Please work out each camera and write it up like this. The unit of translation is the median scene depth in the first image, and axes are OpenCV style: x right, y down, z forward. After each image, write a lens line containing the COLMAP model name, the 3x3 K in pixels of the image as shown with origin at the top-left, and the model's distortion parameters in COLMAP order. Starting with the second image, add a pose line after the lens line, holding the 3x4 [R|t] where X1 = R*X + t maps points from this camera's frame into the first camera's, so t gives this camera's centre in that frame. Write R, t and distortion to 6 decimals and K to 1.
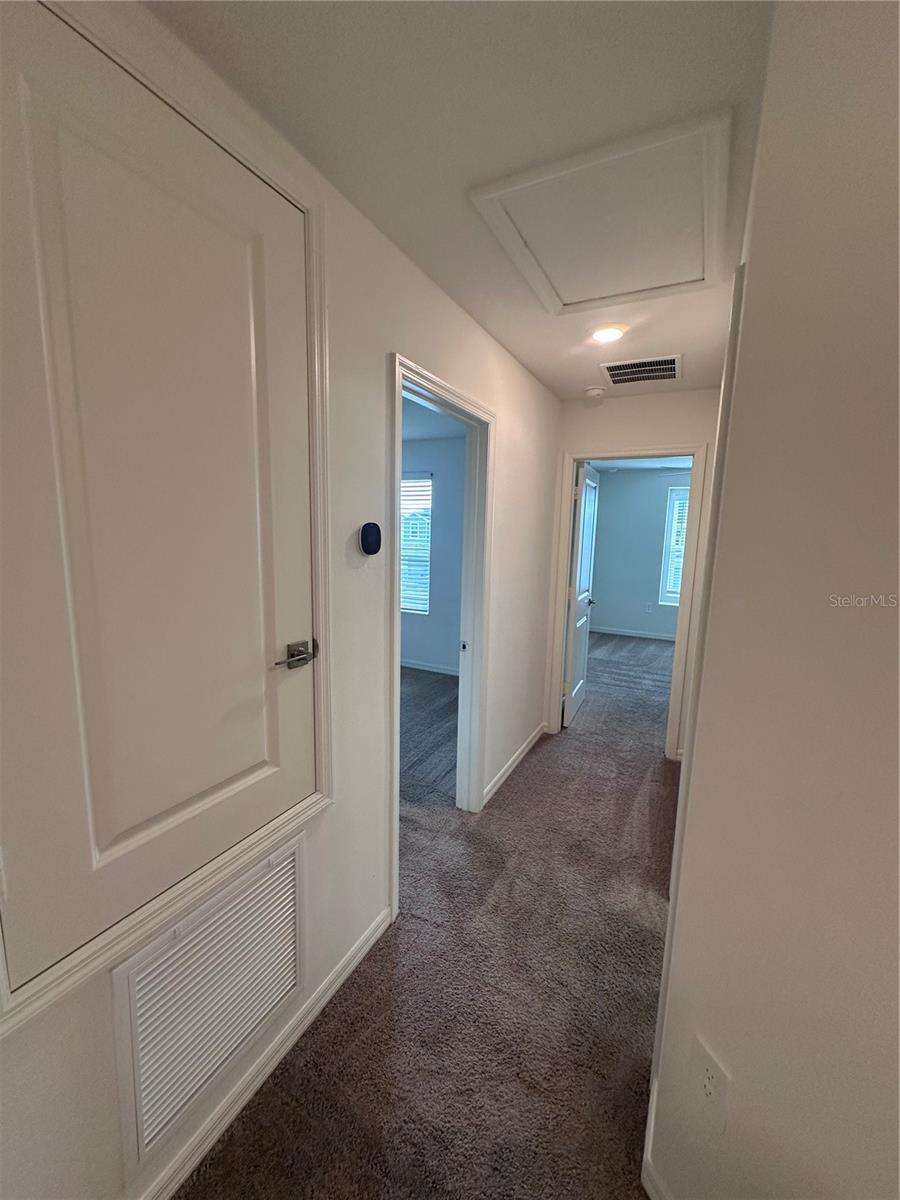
lens RADIAL K [[480.5, 0, 450.0], [0, 480.5, 600.0], [0, 0, 1]] dist [-0.001279, -0.000150]
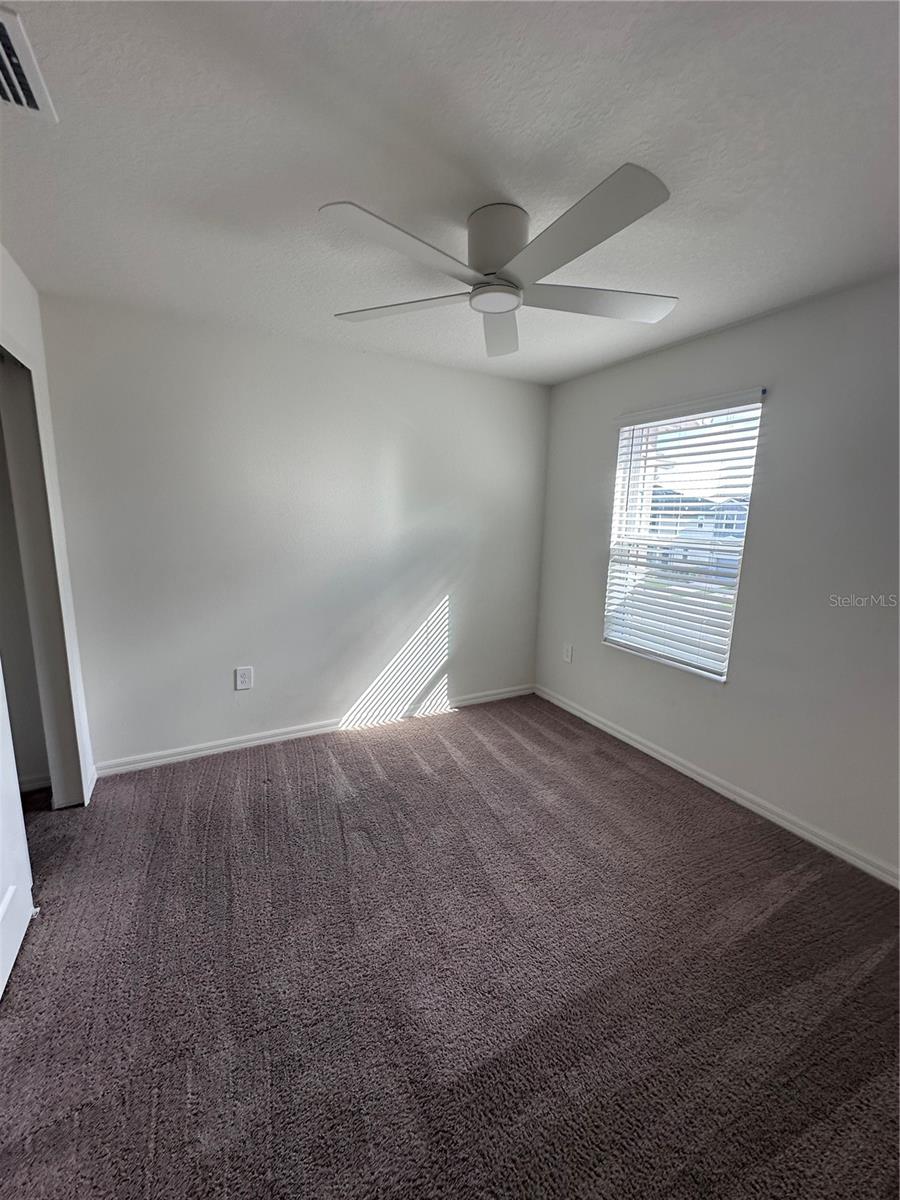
lens RADIAL K [[480.5, 0, 450.0], [0, 480.5, 600.0], [0, 0, 1]] dist [-0.001279, -0.000150]
pose [[0.827161, 0.093137, -0.554193, 0.035864], [-0.083016, 0.995602, 0.043413, -0.057771], [0.555799, 0.010097, 0.831255, 0.455780]]
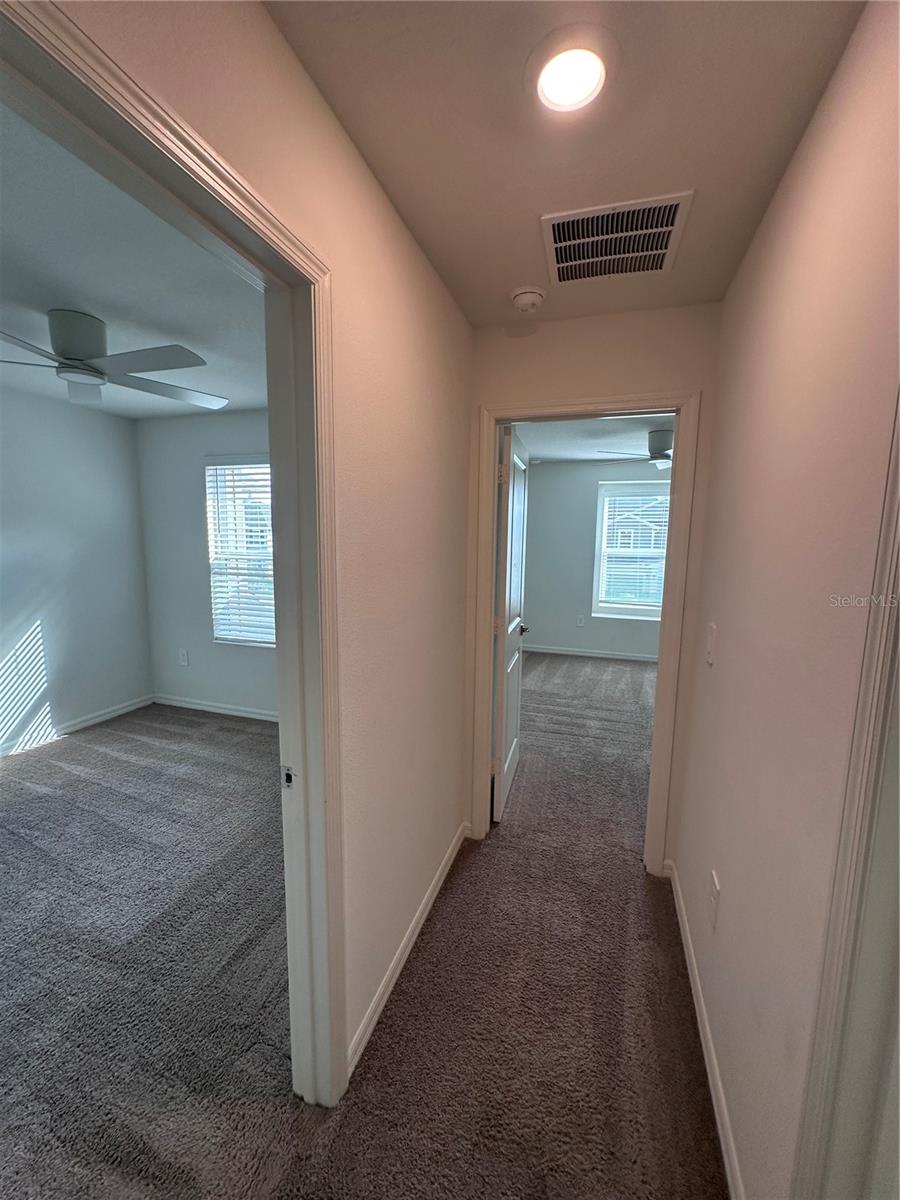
lens RADIAL K [[480.5, 0, 450.0], [0, 480.5, 600.0], [0, 0, 1]] dist [-0.001279, -0.000150]
pose [[0.986013, -0.033024, 0.163362, 0.077566], [0.034488, 0.999386, -0.006133, -0.046289], [-0.163059, 0.011681, 0.986547, 0.347819]]
